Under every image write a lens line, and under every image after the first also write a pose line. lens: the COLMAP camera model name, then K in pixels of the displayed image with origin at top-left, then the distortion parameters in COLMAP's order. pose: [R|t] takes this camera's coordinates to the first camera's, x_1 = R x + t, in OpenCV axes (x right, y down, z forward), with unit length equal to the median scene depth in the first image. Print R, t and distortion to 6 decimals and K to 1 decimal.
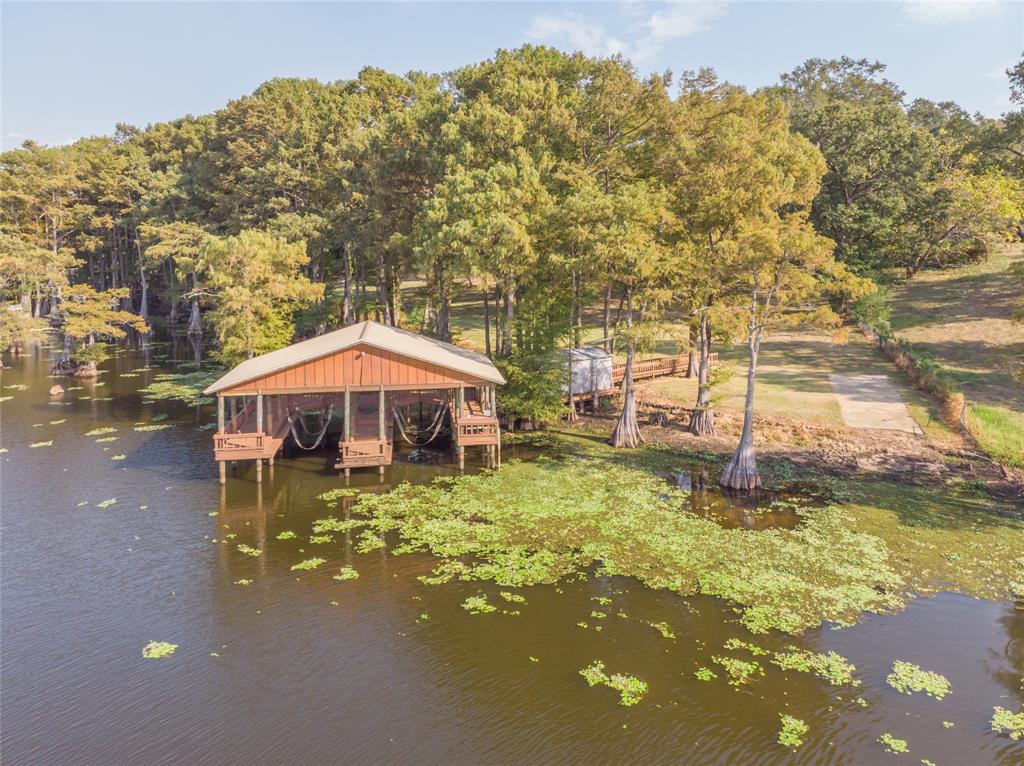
lens RADIAL K [[716.0, 0, 506.6], [0, 716.0, 324.6], [0, 0, 1]] dist [0.167167, -0.129674]
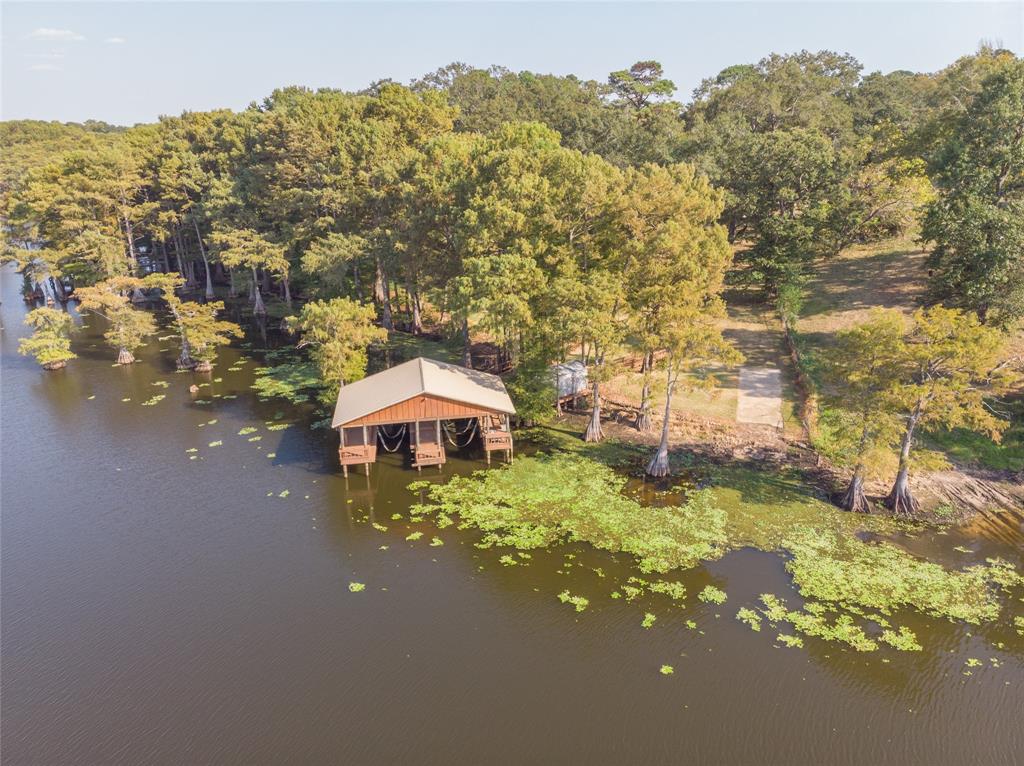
lens RADIAL K [[716.2, 0, 512.0], [0, 716.2, 383.0], [0, 0, 1]] dist [0.225557, -0.186181]
pose [[0.999751, -0.016637, 0.014844, -0.031555], [0.012339, 0.967355, 0.253125, -0.378093], [-0.018570, -0.252879, 0.967320, -0.506561]]
